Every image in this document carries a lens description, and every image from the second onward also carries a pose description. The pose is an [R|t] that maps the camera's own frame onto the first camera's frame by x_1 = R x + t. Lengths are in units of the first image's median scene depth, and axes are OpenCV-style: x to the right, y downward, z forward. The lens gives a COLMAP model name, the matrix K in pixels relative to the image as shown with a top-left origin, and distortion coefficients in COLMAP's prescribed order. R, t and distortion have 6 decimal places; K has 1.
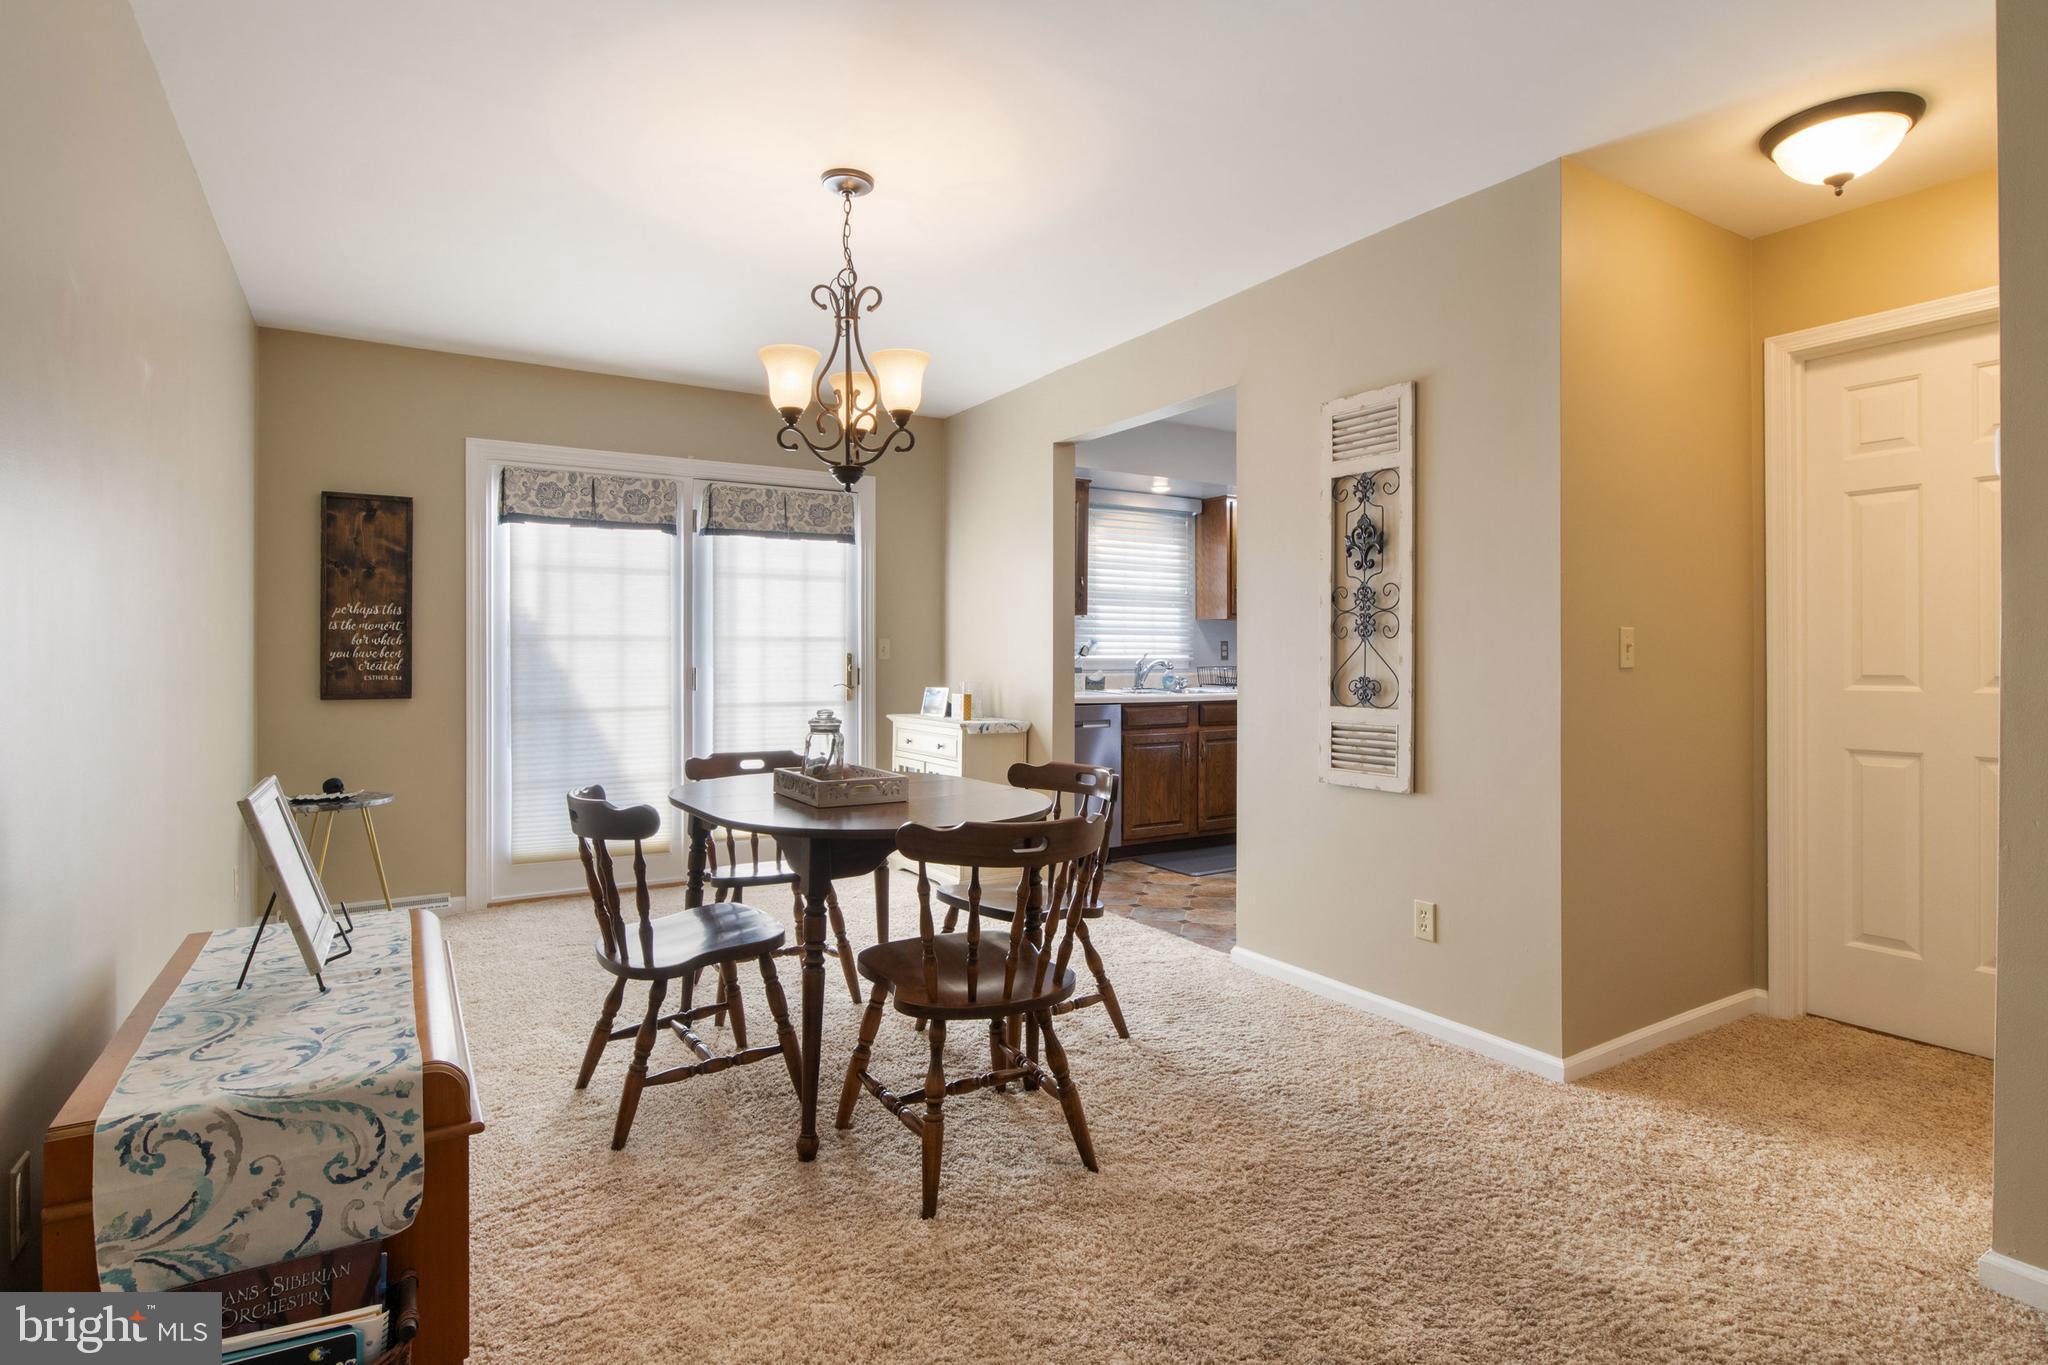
lens RADIAL K [[1035.5, 0, 1007.4], [0, 1035.5, 670.6], [0, 0, 1]] dist [-0.000957, -0.001016]
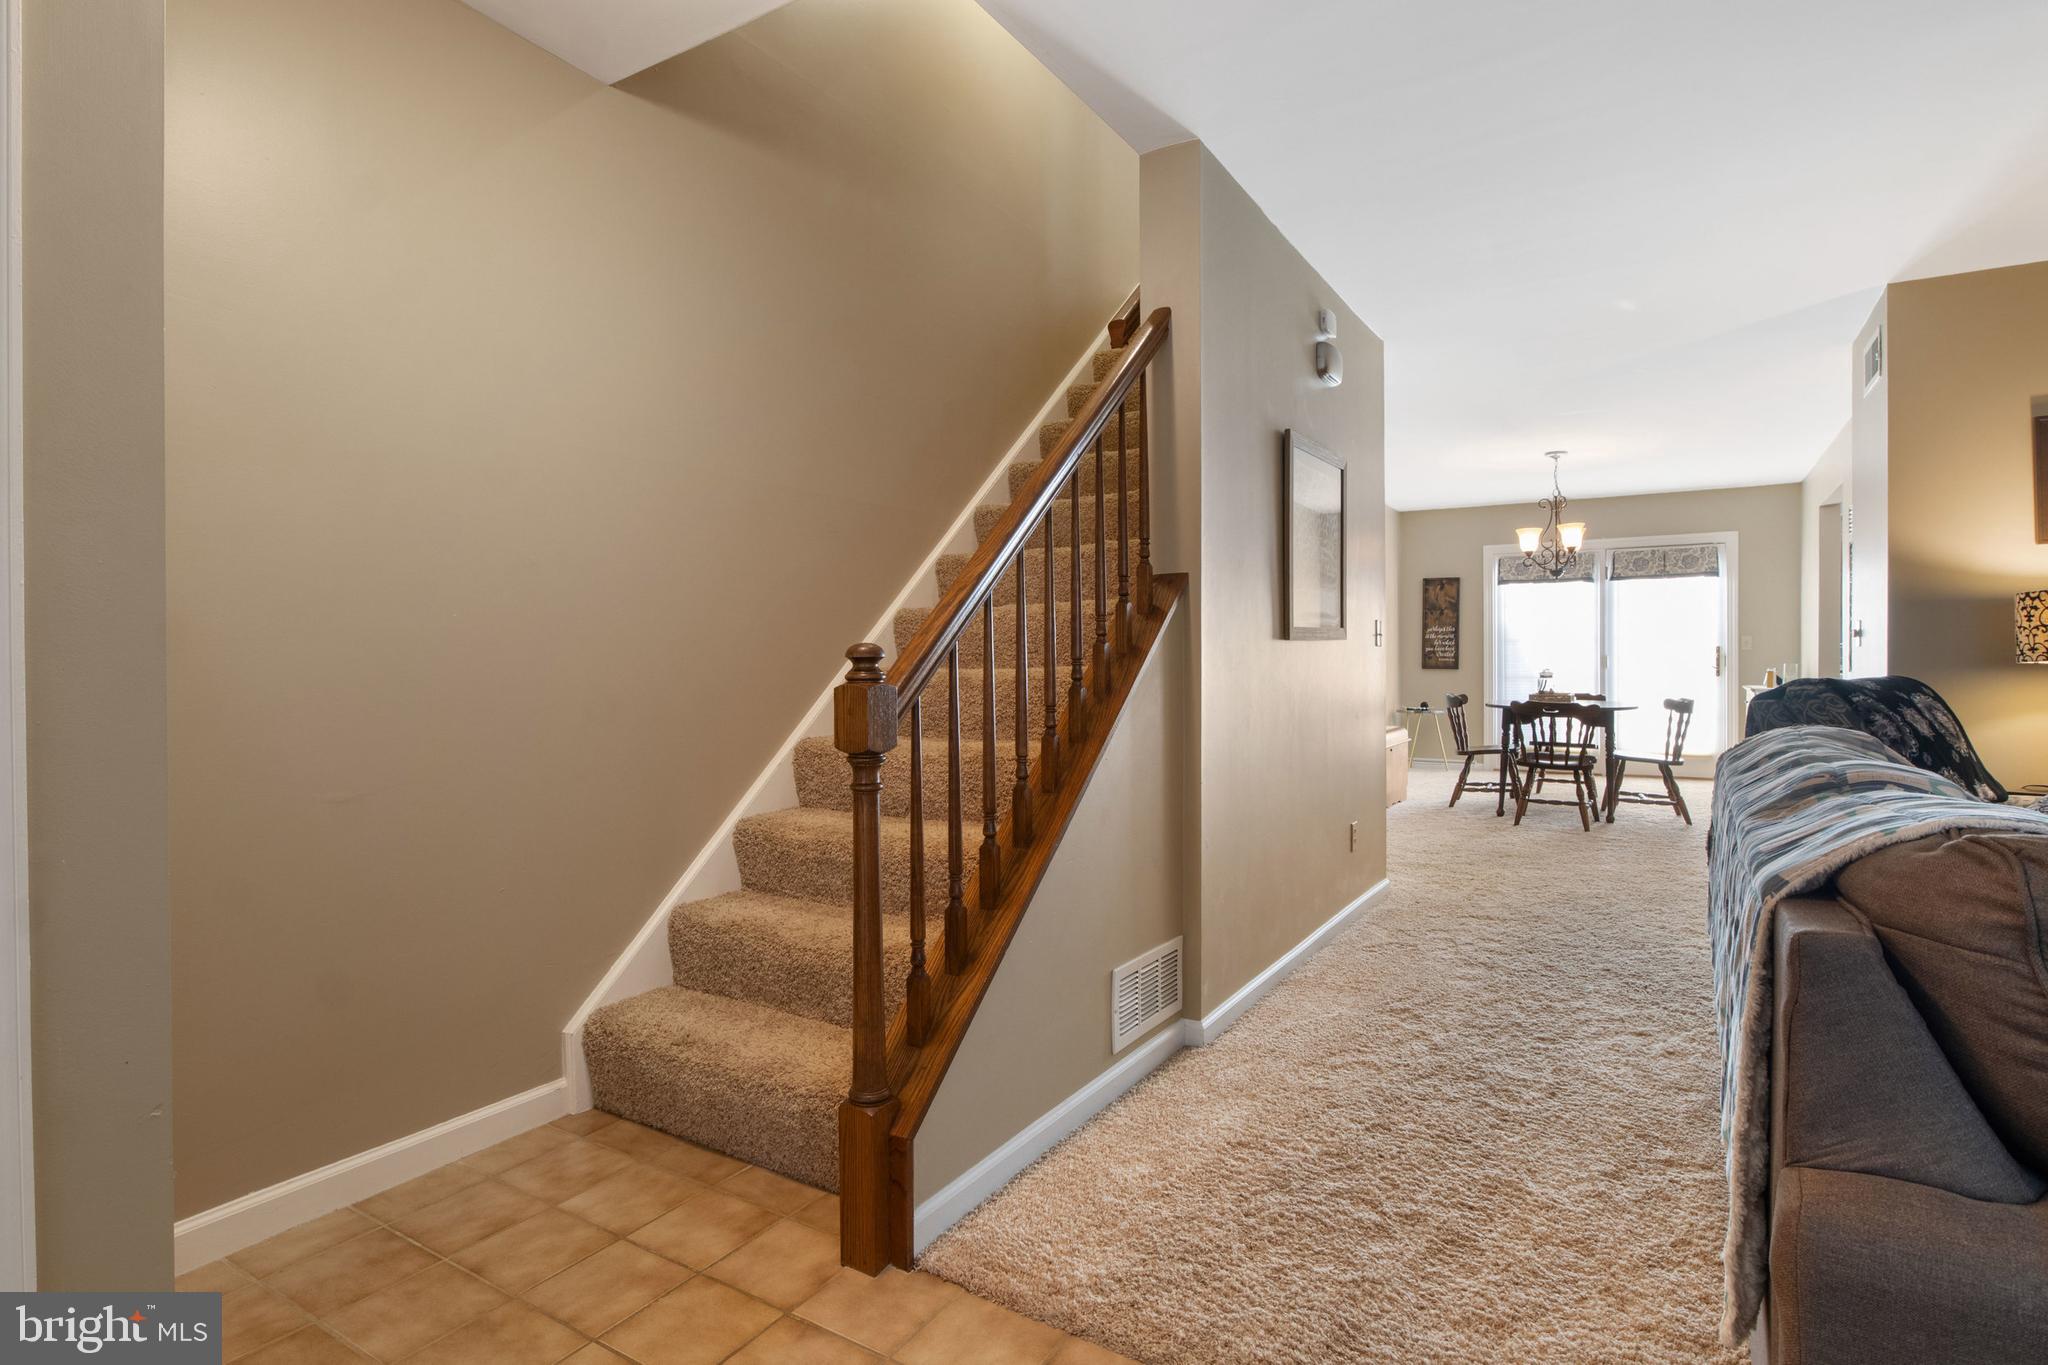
lens RADIAL K [[1035.5, 0, 1028.0], [0, 1035.5, 677.7], [0, 0, 1]] dist [-0.000957, -0.001016]
pose [[0.448813, 0.013023, -0.893531, 0.975370], [-0.011708, 0.999894, 0.008692, 0.036913], [0.893549, 0.006560, 0.448918, -0.796746]]
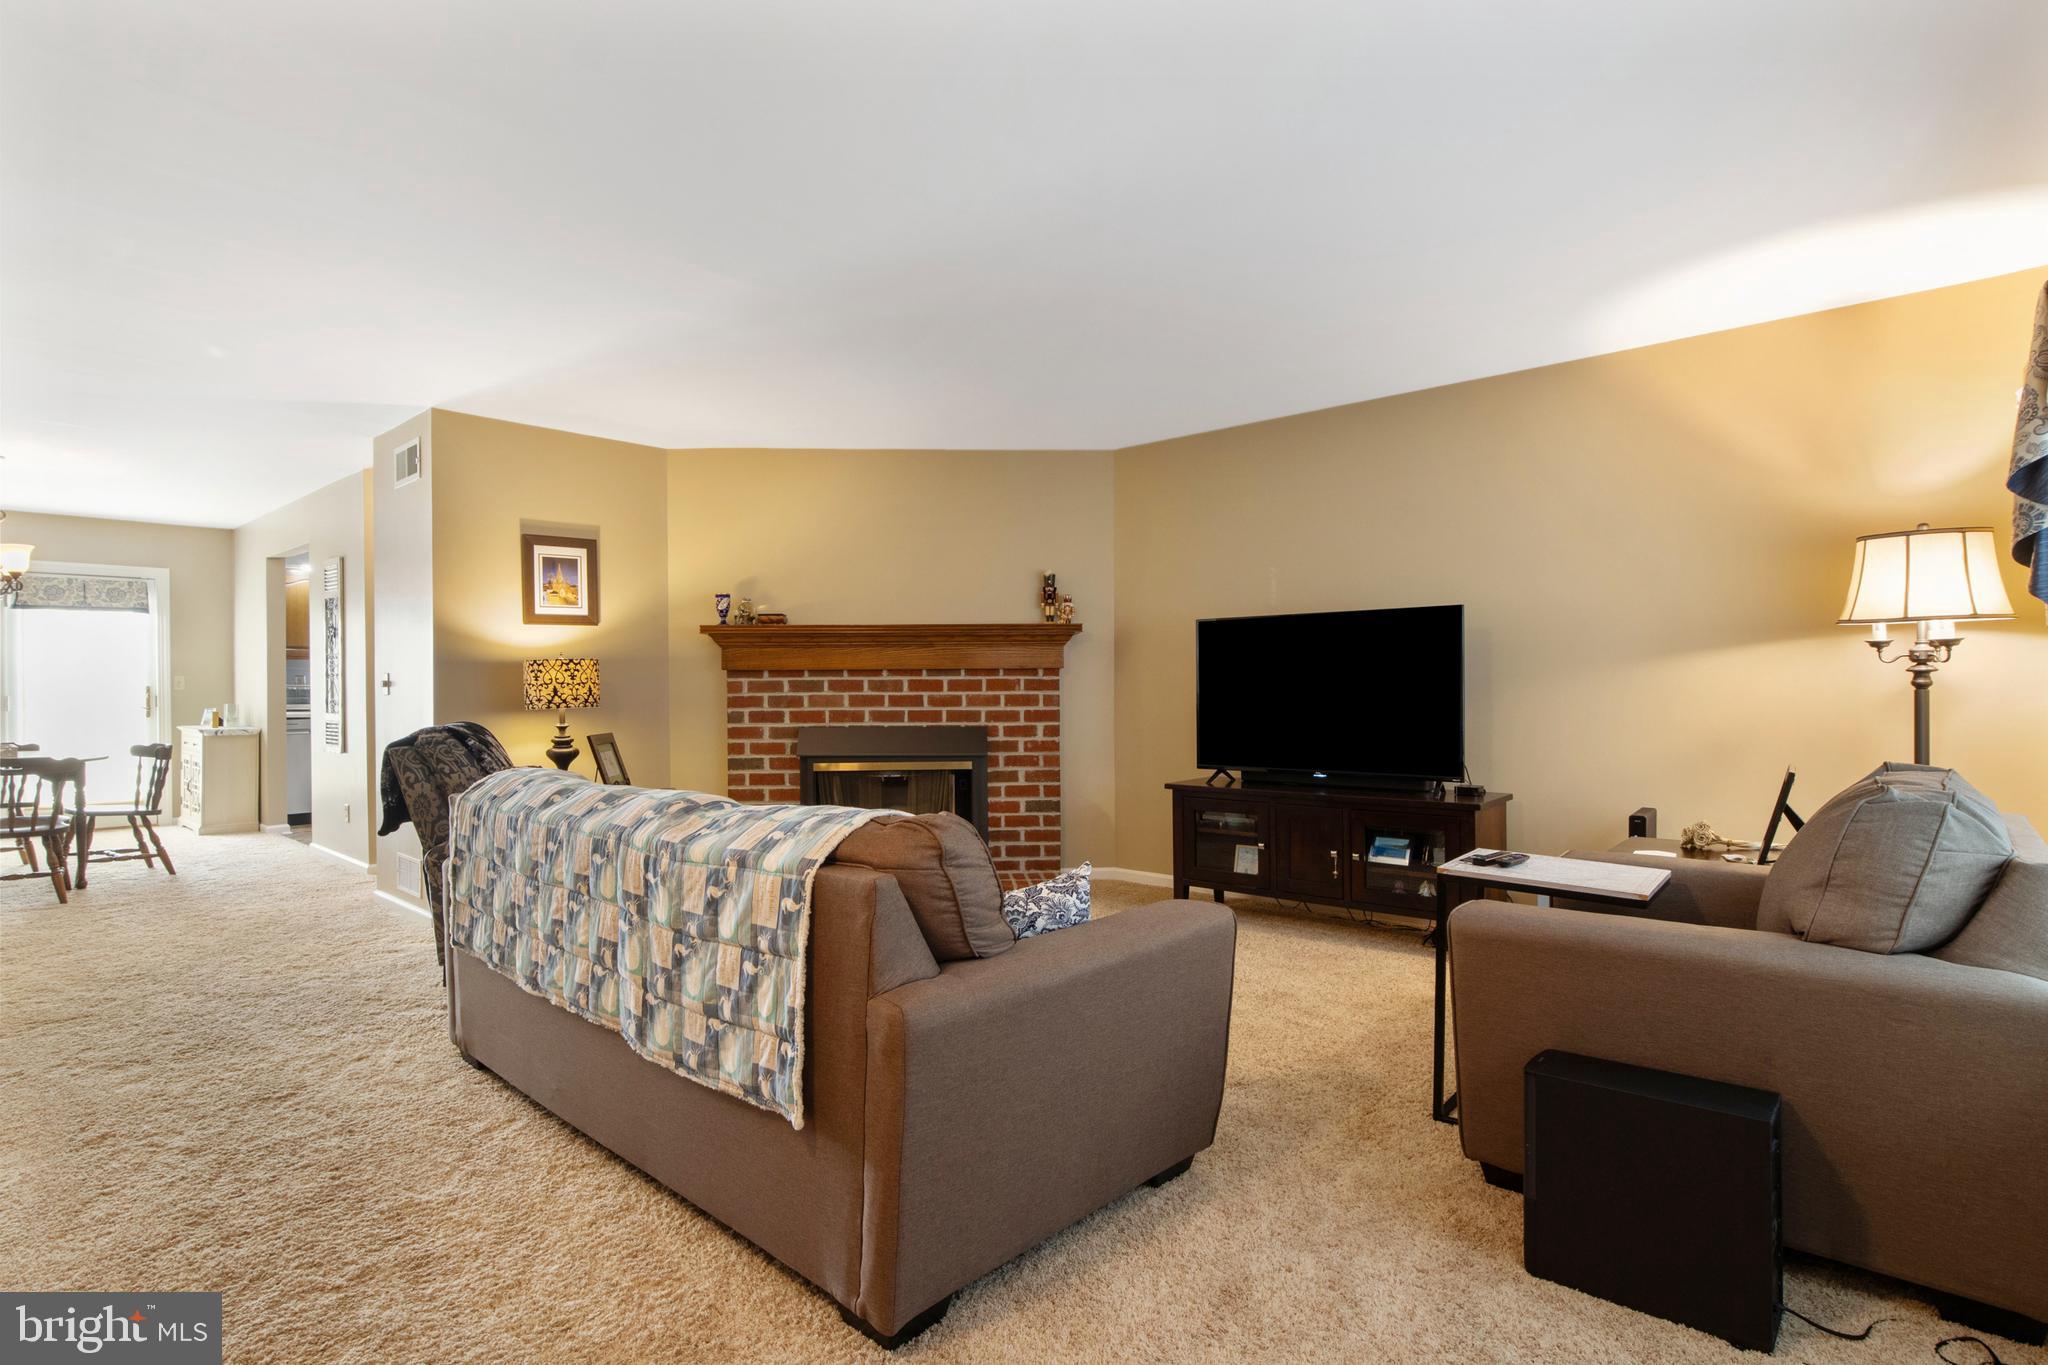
lens RADIAL K [[1035.5, 0, 1005.1], [0, 1035.5, 692.0], [0, 0, 1]] dist [-0.000957, -0.001016]
pose [[0.962505, -0.007682, 0.271153, 0.798774], [0.009568, 0.999938, -0.005636, 0.015689], [-0.271093, 0.008019, 0.962520, -0.980310]]
